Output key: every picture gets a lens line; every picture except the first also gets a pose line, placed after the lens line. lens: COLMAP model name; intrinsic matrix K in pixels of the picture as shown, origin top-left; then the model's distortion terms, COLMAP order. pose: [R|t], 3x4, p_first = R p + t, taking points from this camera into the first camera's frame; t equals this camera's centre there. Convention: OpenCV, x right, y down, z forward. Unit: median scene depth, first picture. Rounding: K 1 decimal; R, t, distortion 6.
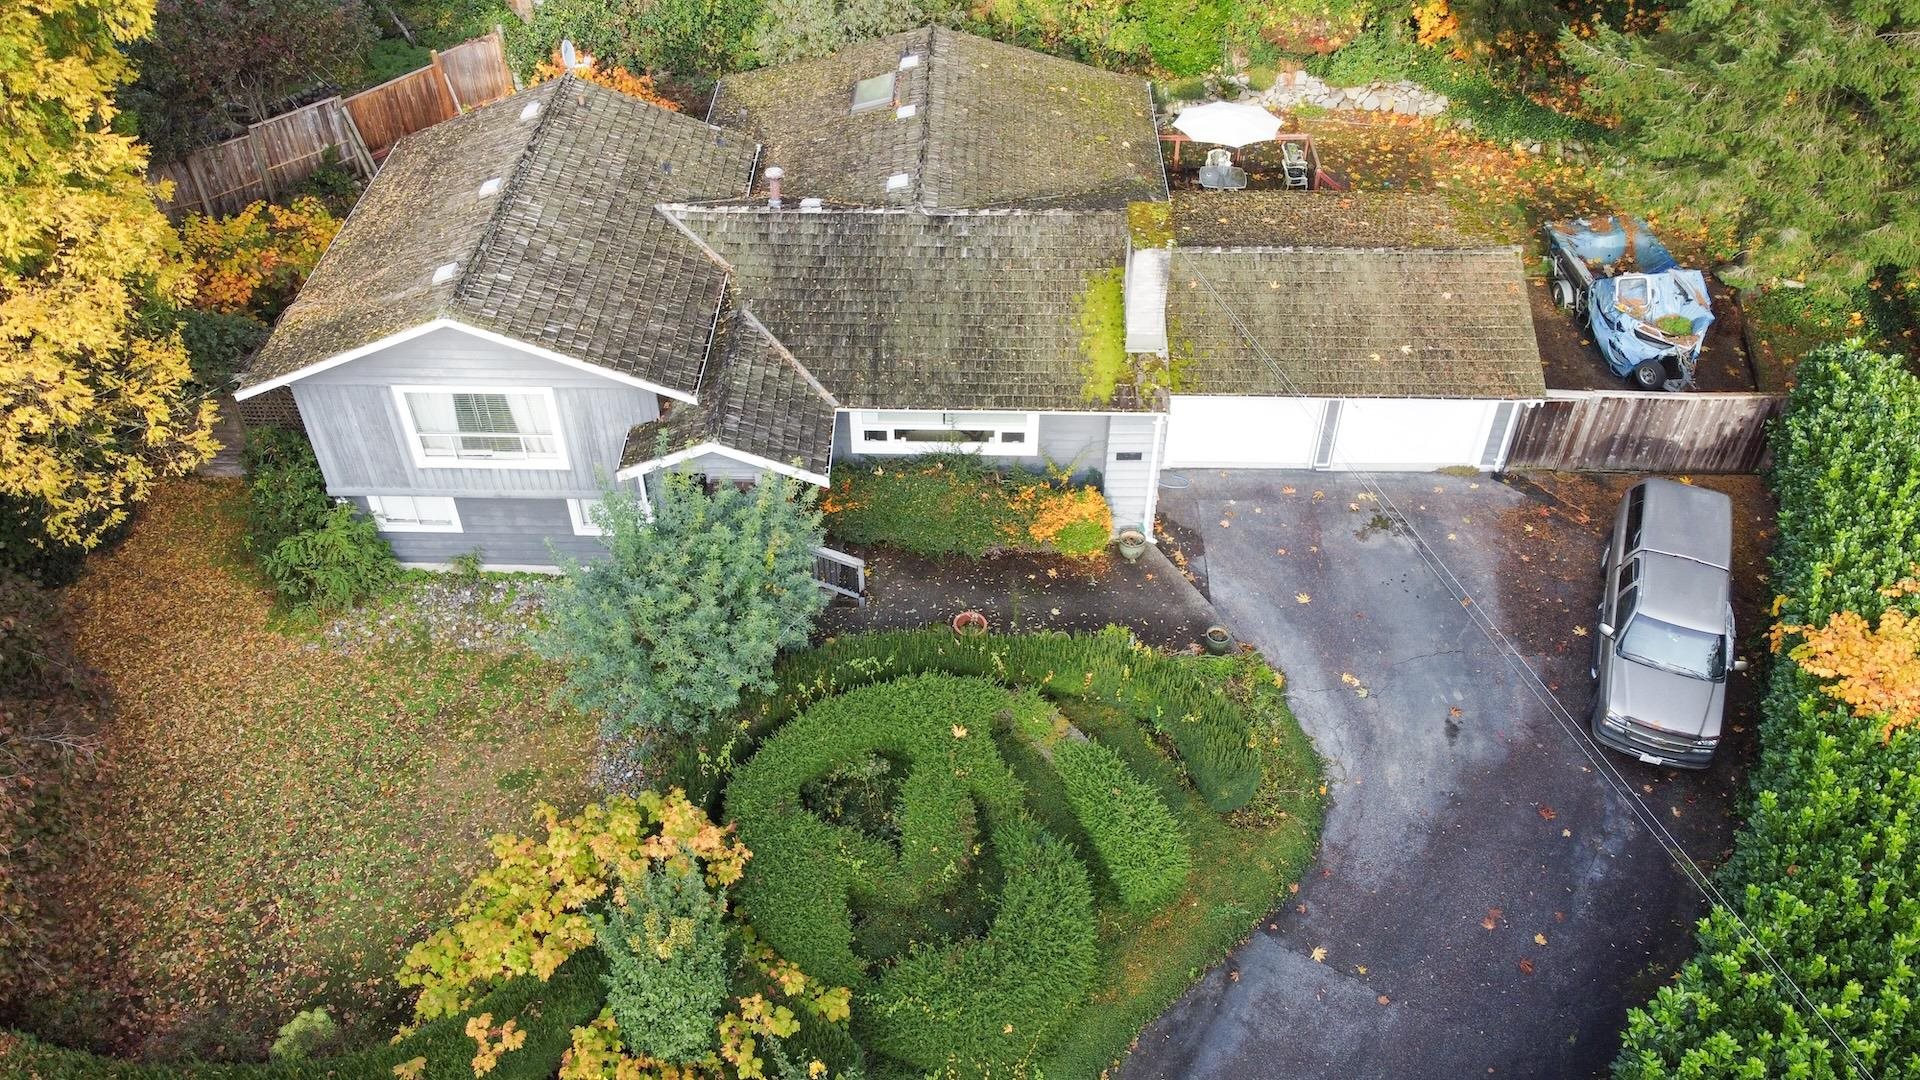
lens RADIAL K [[1467.1, 0, 954.6], [0, 1467.1, 536.6], [0, 0, 1]] dist [-0.003678, -0.005480]
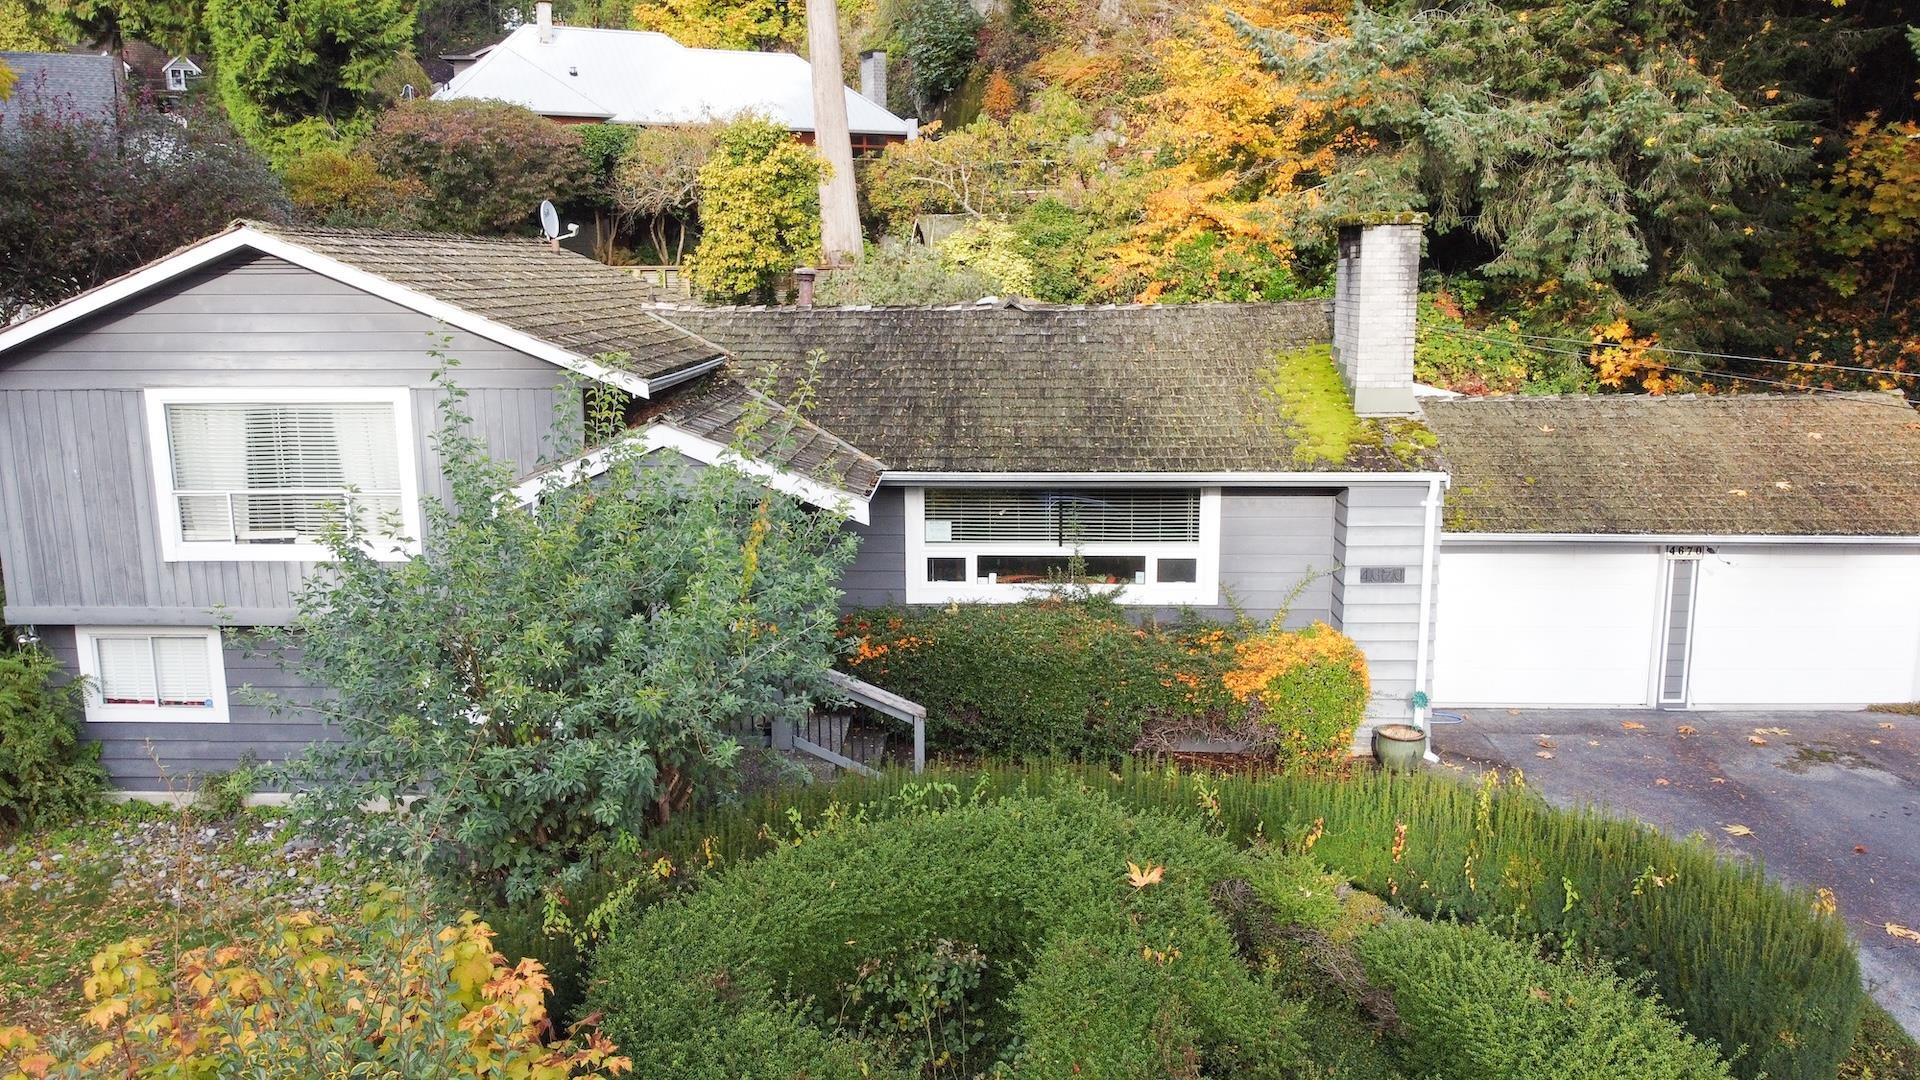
lens RADIAL K [[1467.1, 0, 950.1], [0, 1467.1, 540.6], [0, 0, 1]] dist [-0.003678, -0.005480]
pose [[0.999676, -0.001238, -0.025414, -0.037470], [-0.012061, 0.856428, -0.516126, 0.233640], [0.022404, 0.516265, 0.856136, 0.484424]]
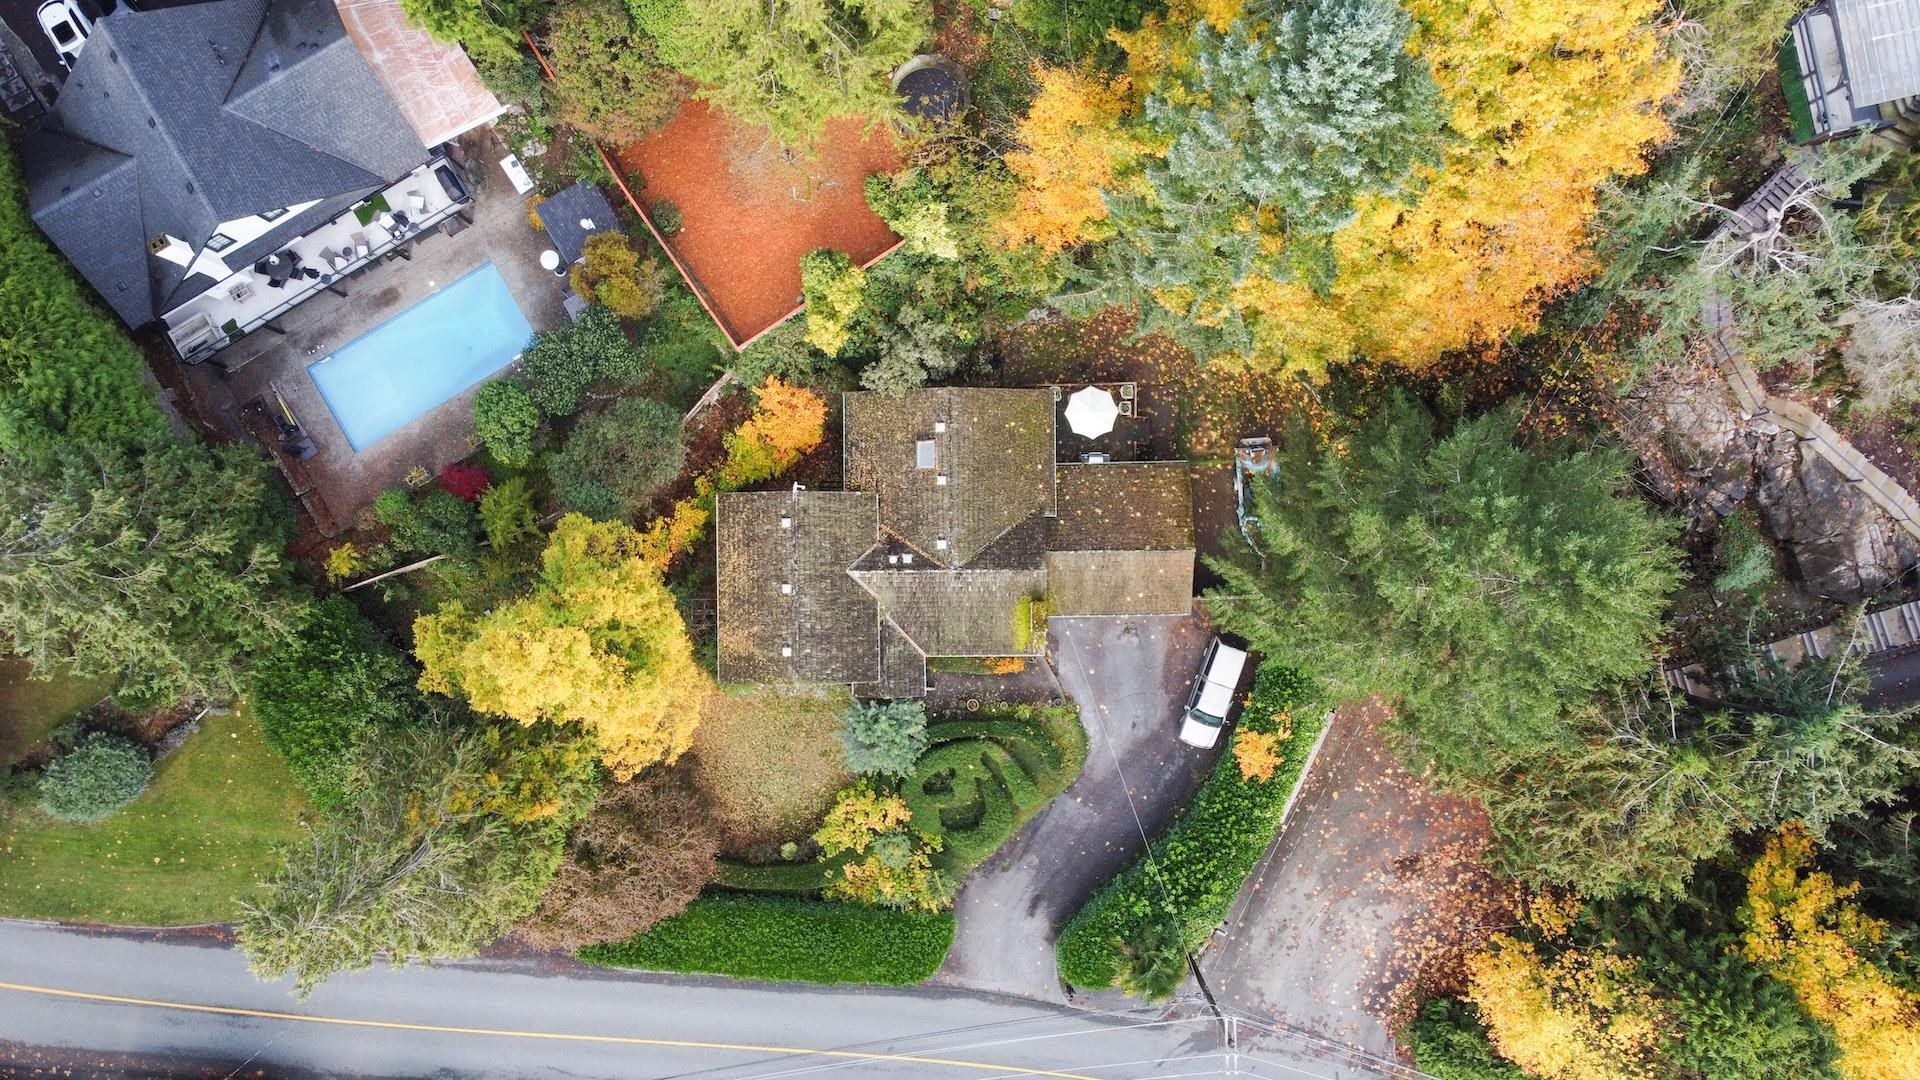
lens RADIAL K [[1467.1, 0, 947.8], [0, 1467.1, 538.3], [0, 0, 1]] dist [-0.003678, -0.005480]
pose [[0.999268, -0.031244, 0.022059, -0.087890], [0.005147, 0.681367, 0.731924, -2.175012], [-0.037898, -0.731275, 0.681029, -0.696935]]
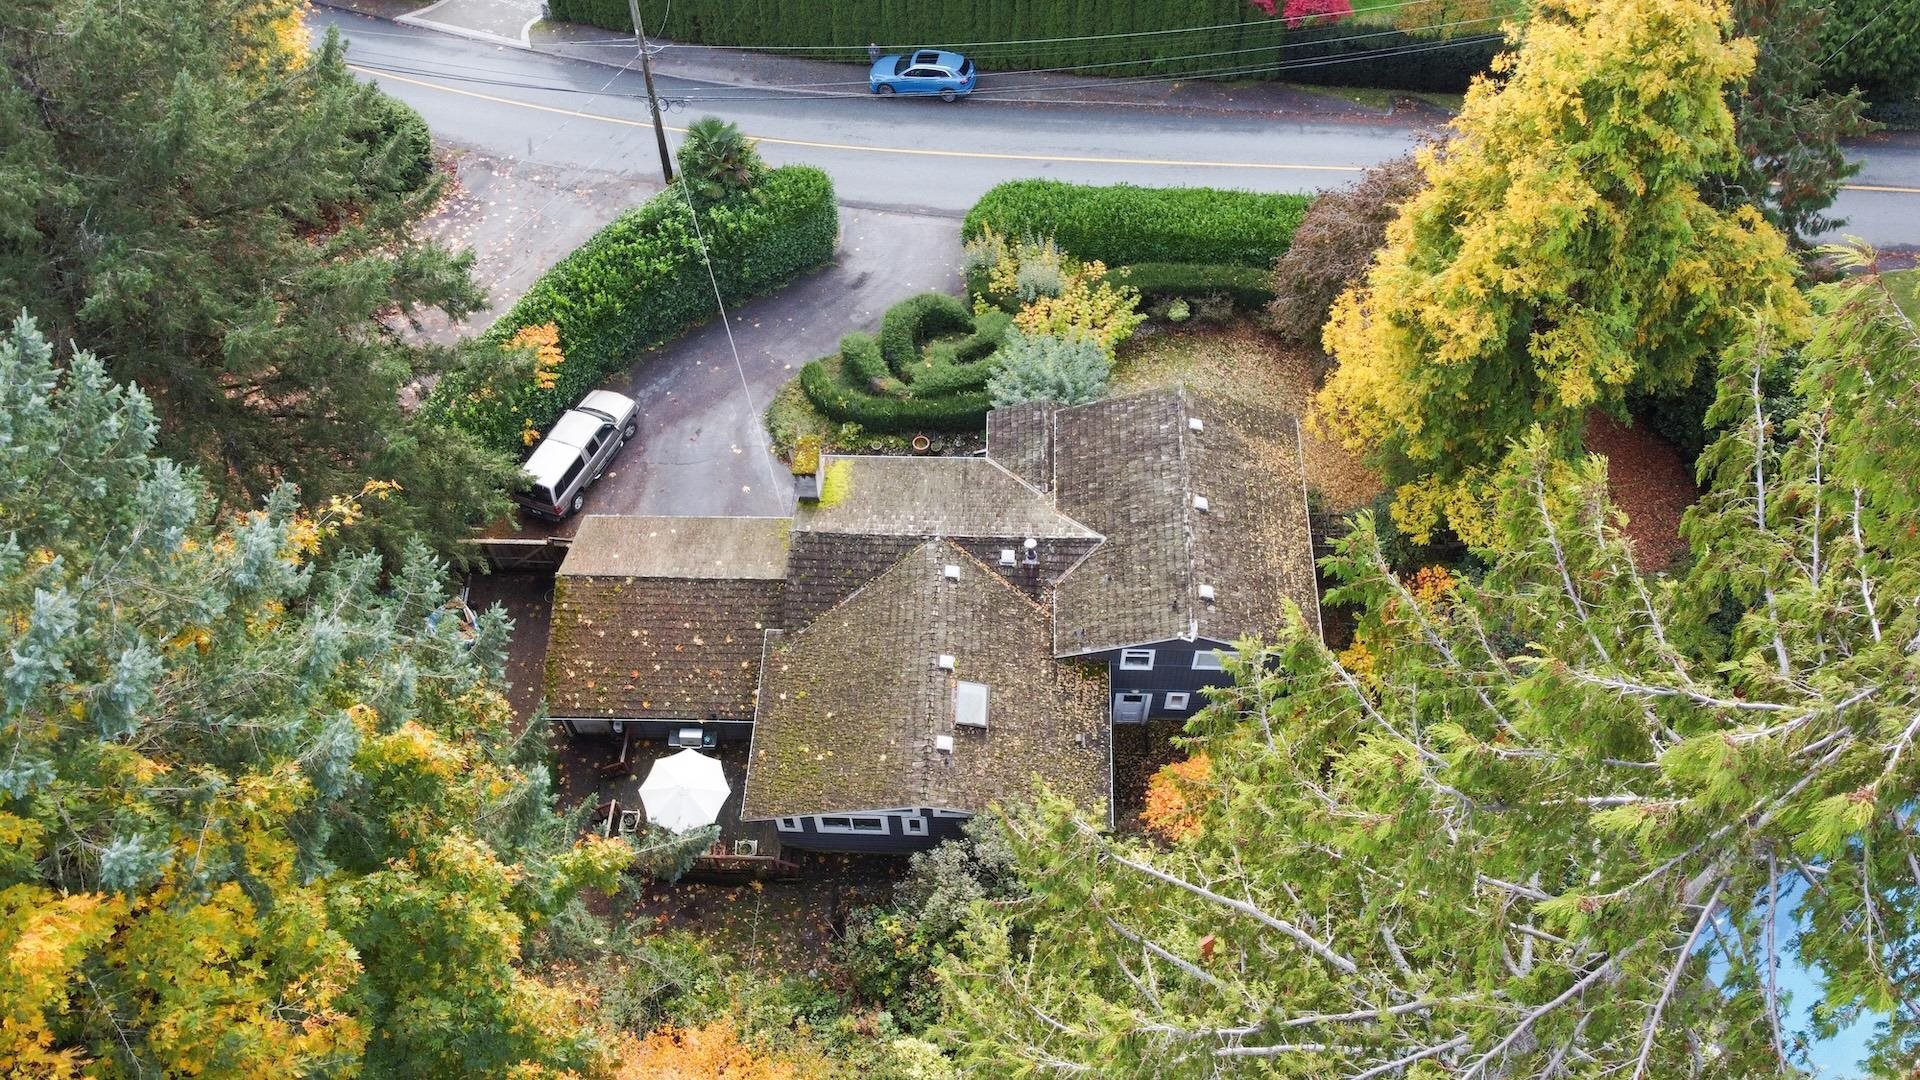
lens RADIAL K [[1467.1, 0, 939.1], [0, 1467.1, 539.2], [0, 0, 1]] dist [-0.003678, -0.005480]
pose [[-0.998967, 0.000791, 0.045425, -0.100819], [0.044921, -0.132263, 0.990196, -1.864342], [0.006791, 0.991214, 0.132091, 0.820486]]
